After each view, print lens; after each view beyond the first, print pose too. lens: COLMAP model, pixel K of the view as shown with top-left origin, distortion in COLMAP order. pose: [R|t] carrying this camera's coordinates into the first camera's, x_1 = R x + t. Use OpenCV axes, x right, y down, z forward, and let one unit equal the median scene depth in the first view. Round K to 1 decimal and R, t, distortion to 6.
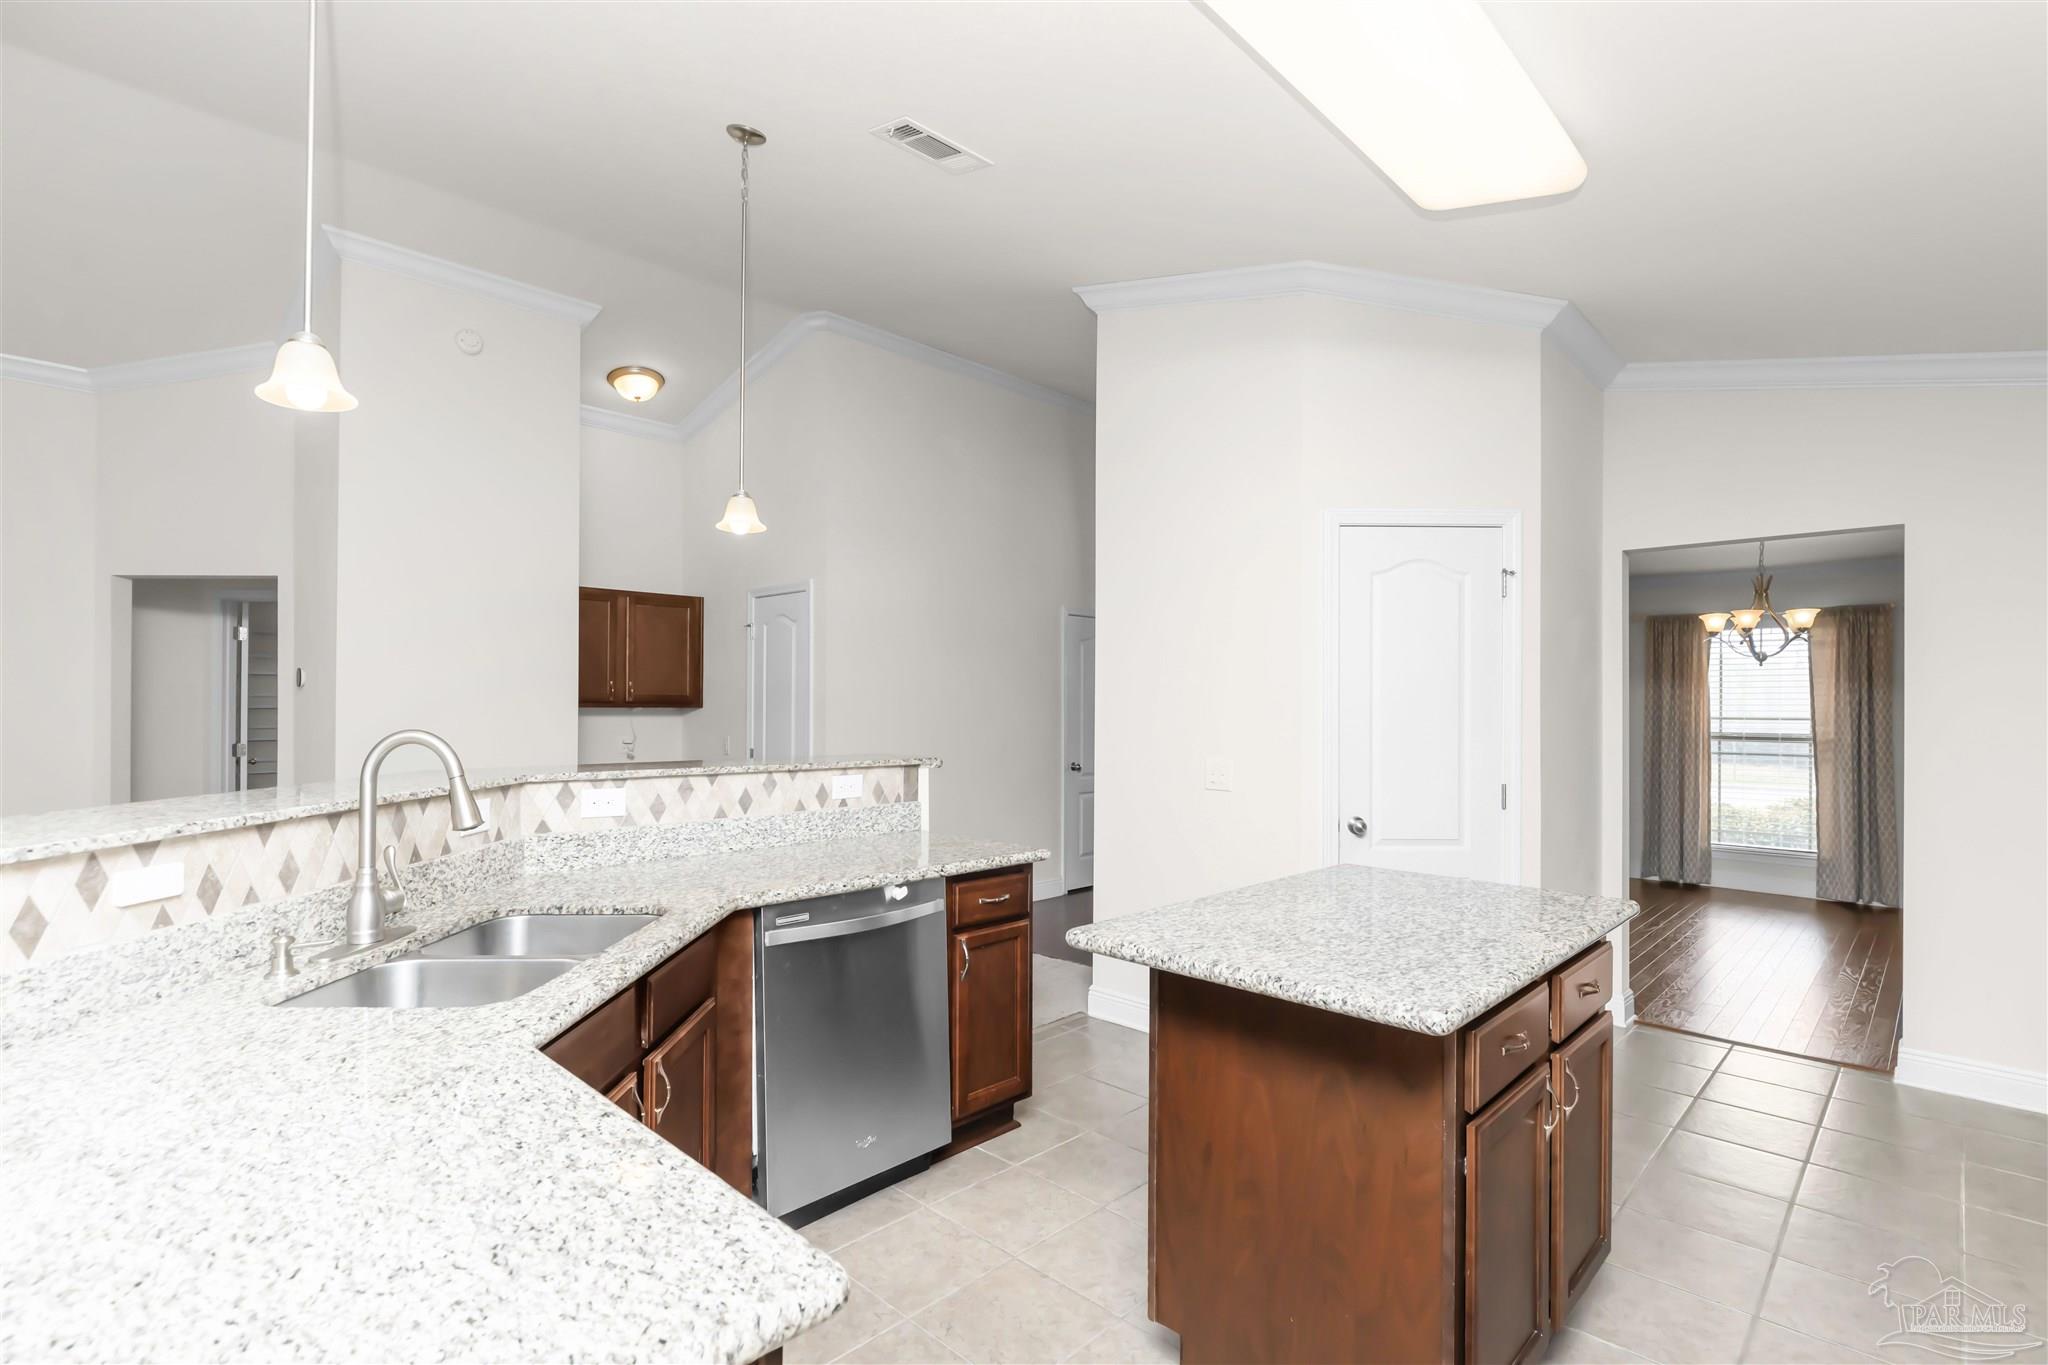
lens RADIAL K [[979.1, 0, 1034.9], [0, 979.1, 673.7], [0, 0, 1]] dist [-0.002074, 0.000349]
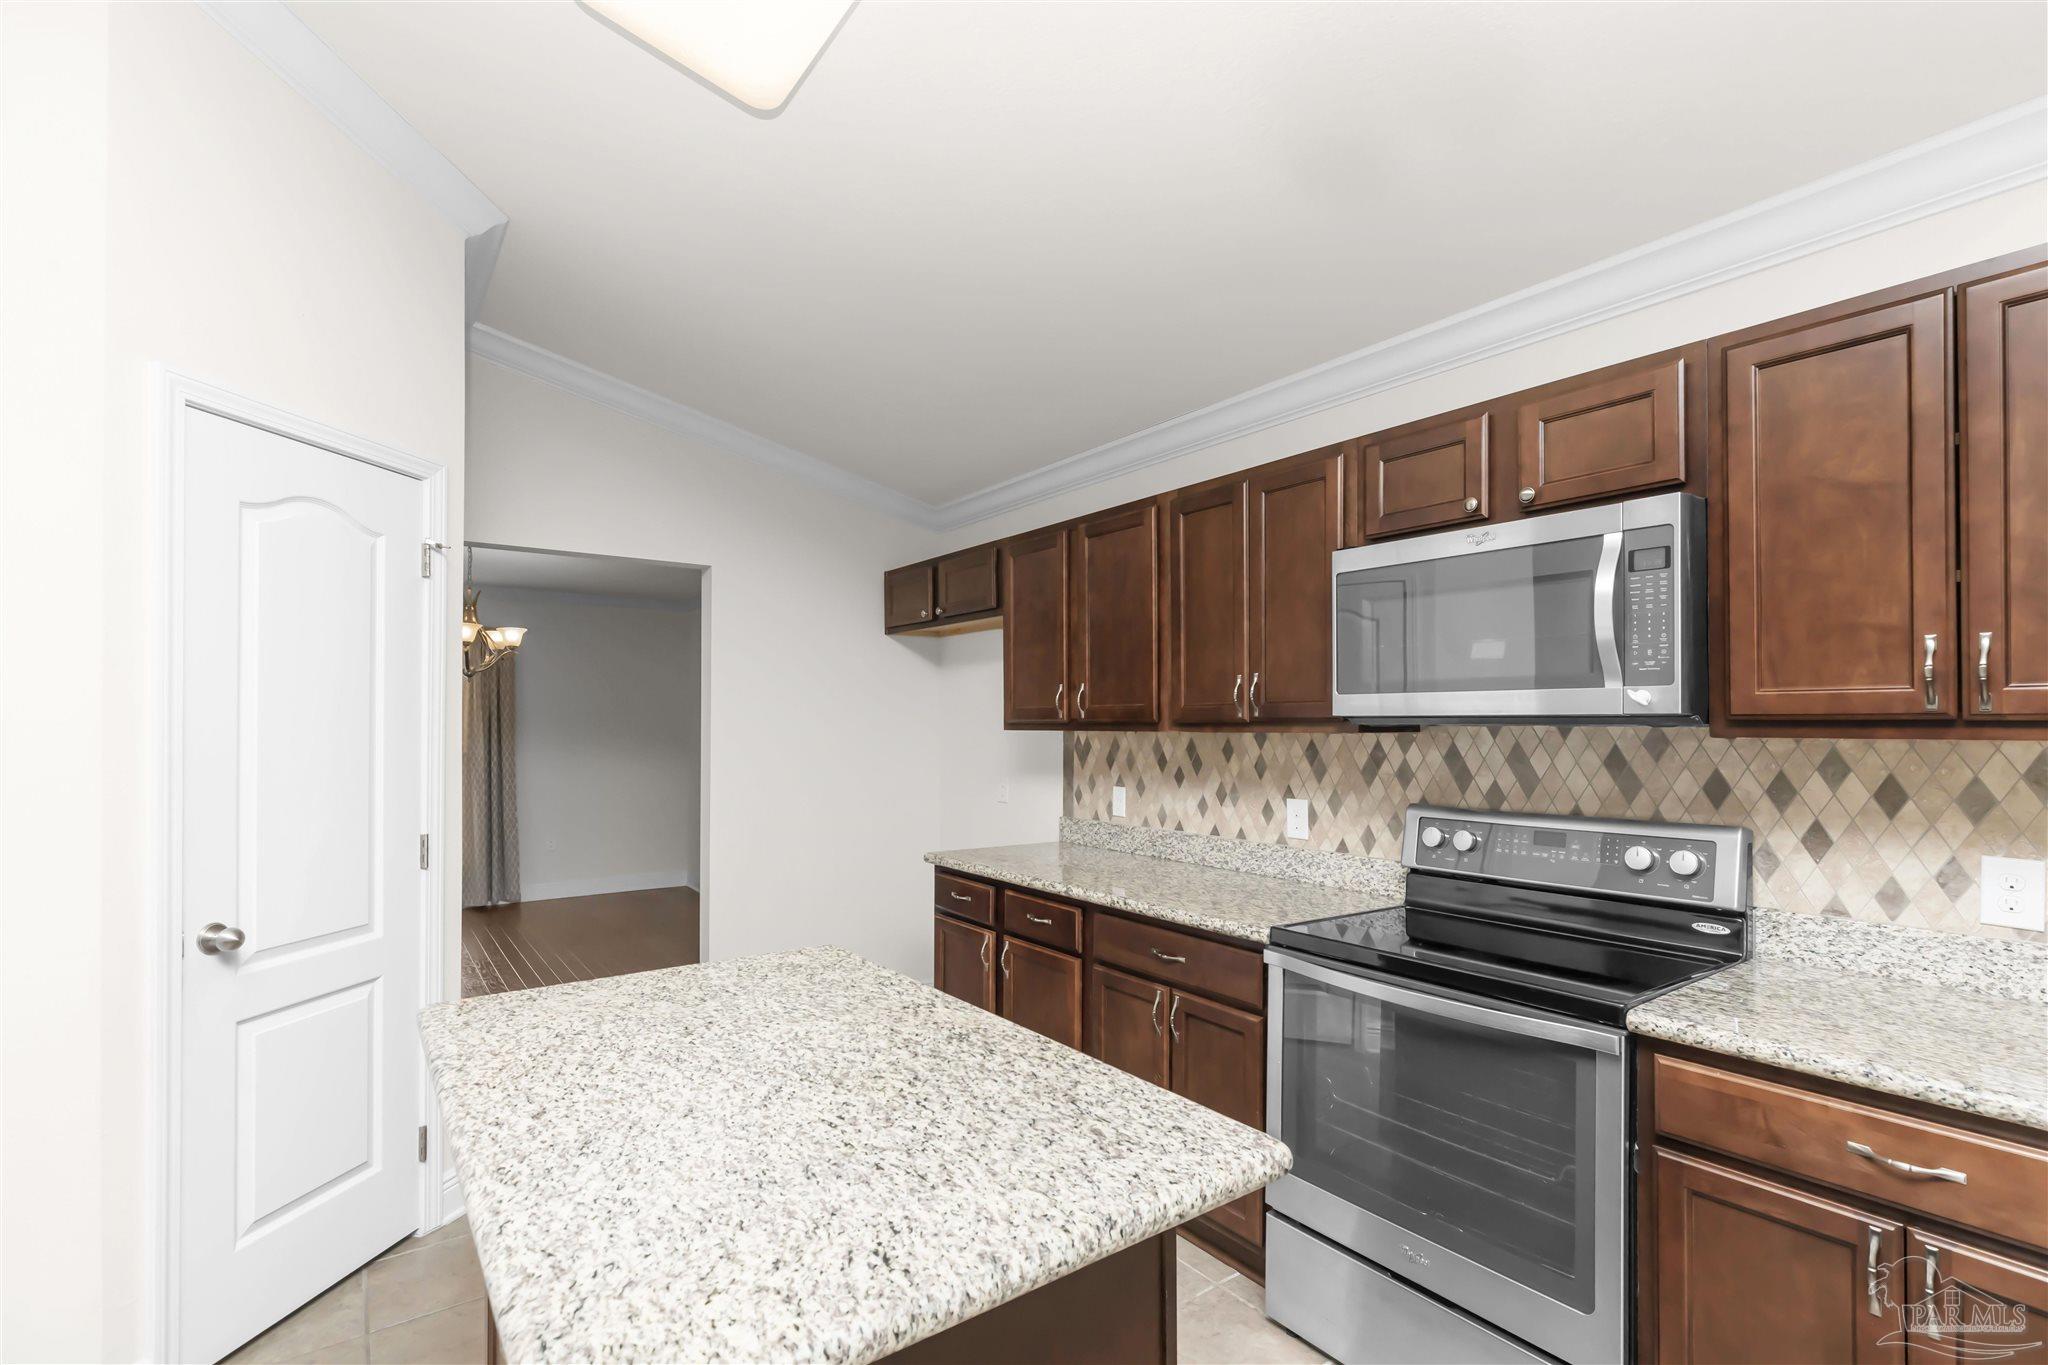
lens RADIAL K [[936.2, 0, 1026.3], [0, 936.2, 719.2], [0, 0, 1]] dist [-0.001674, 0.000456]
pose [[0.167019, -0.003244, 0.985948, -0.162597], [-0.028765, 0.999553, 0.008162, 0.009226], [-0.985534, -0.029724, 0.166851, 0.532926]]
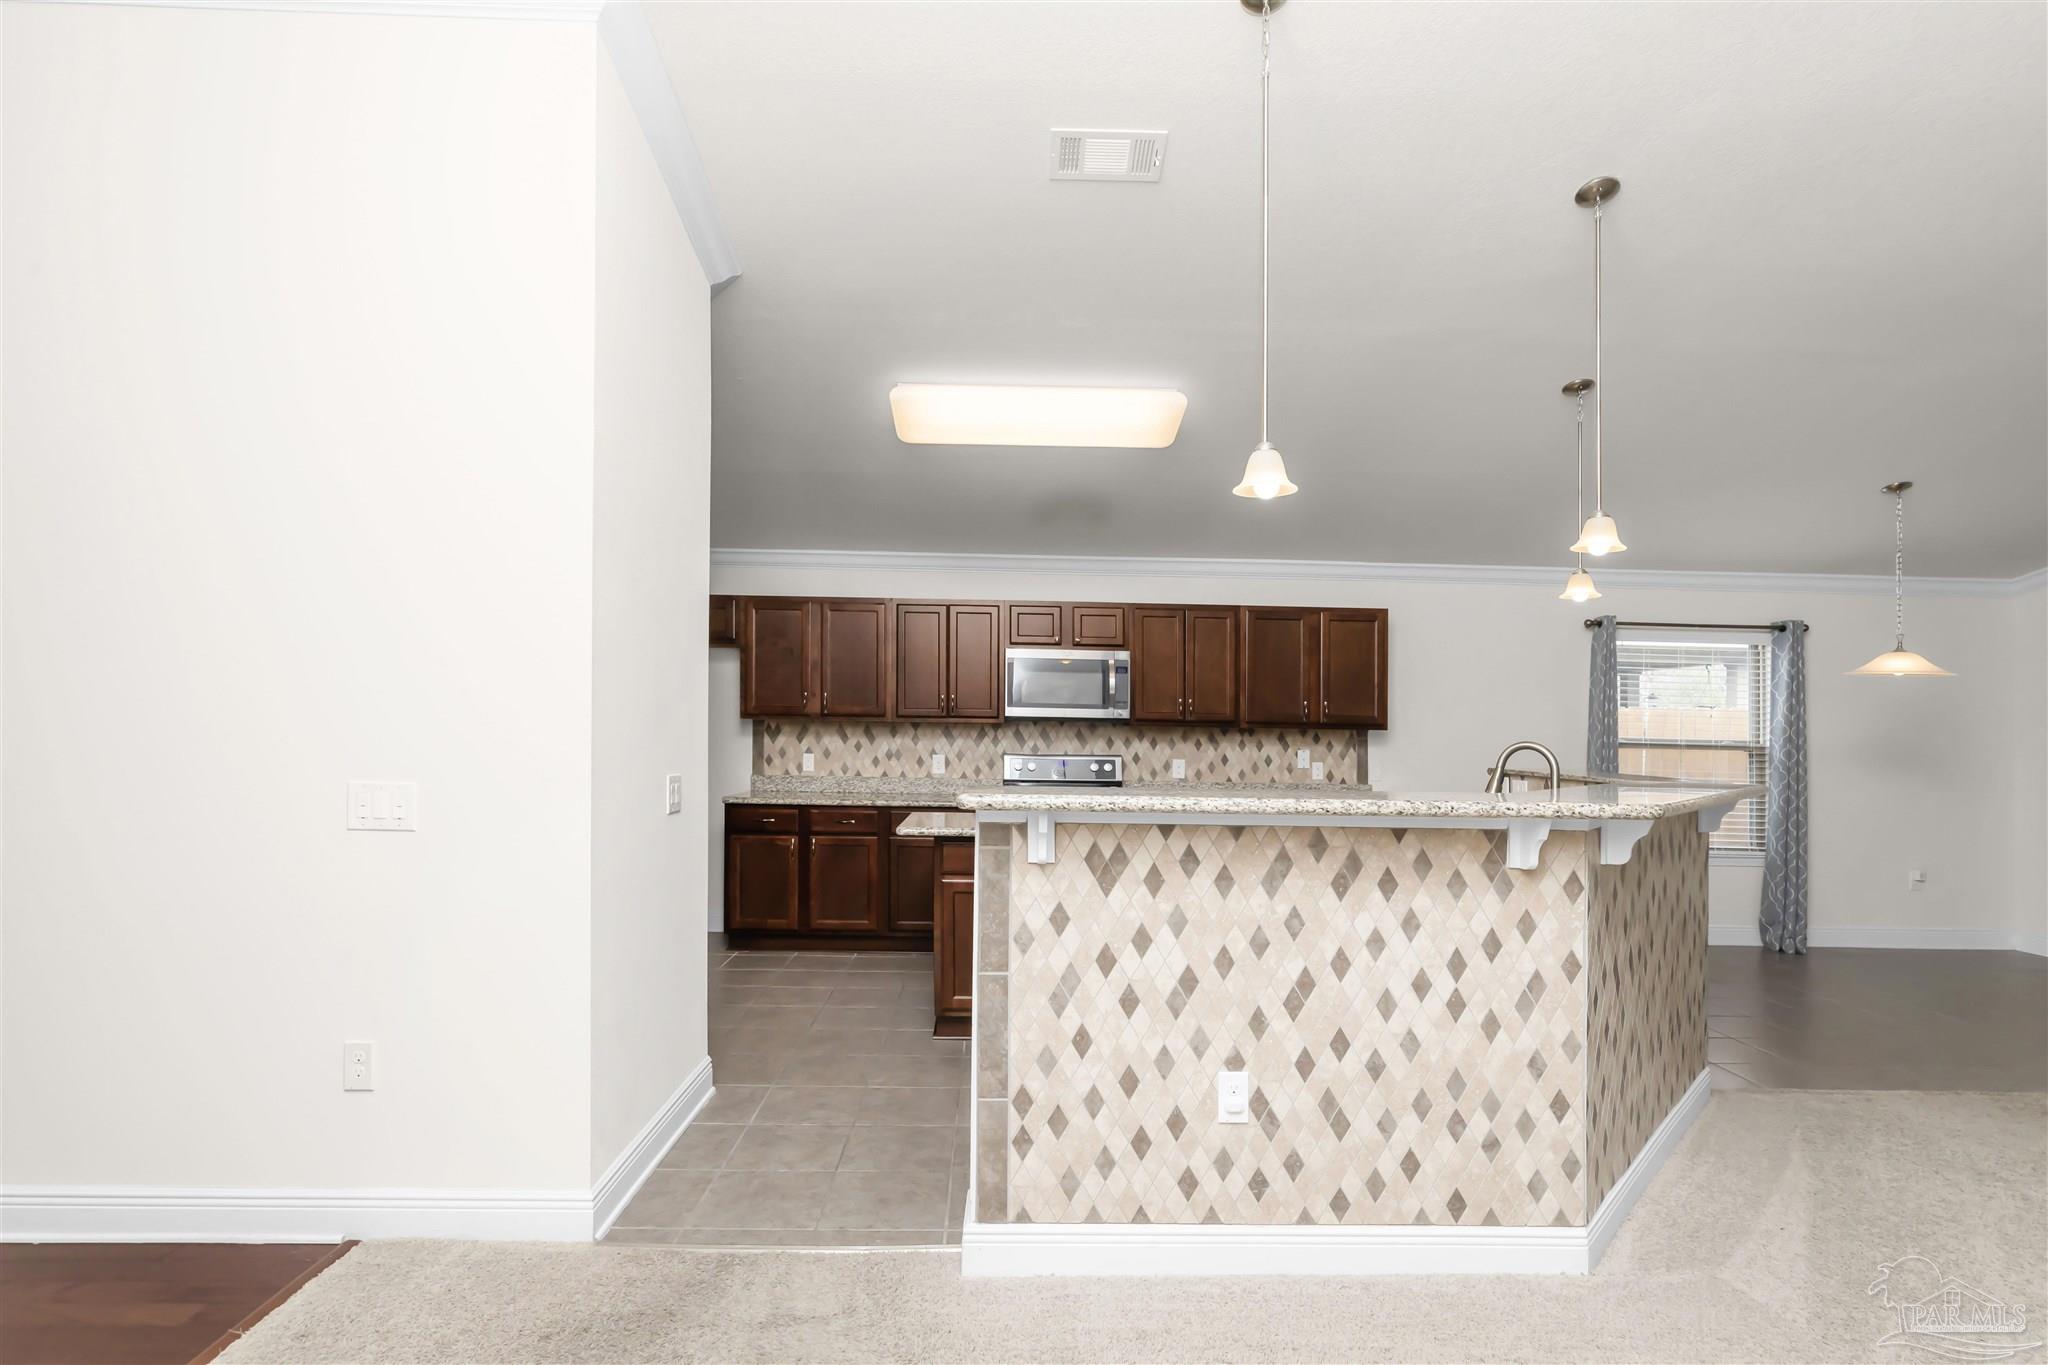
lens RADIAL K [[979.1, 0, 1020.9], [0, 979.1, 702.6], [0, 0, 1]] dist [-0.002074, 0.000349]
pose [[-0.709629, -0.019182, 0.704315, -0.505358], [-0.045019, 0.998821, -0.018156, 0.010239], [-0.703136, -0.044591, -0.709656, 1.257432]]
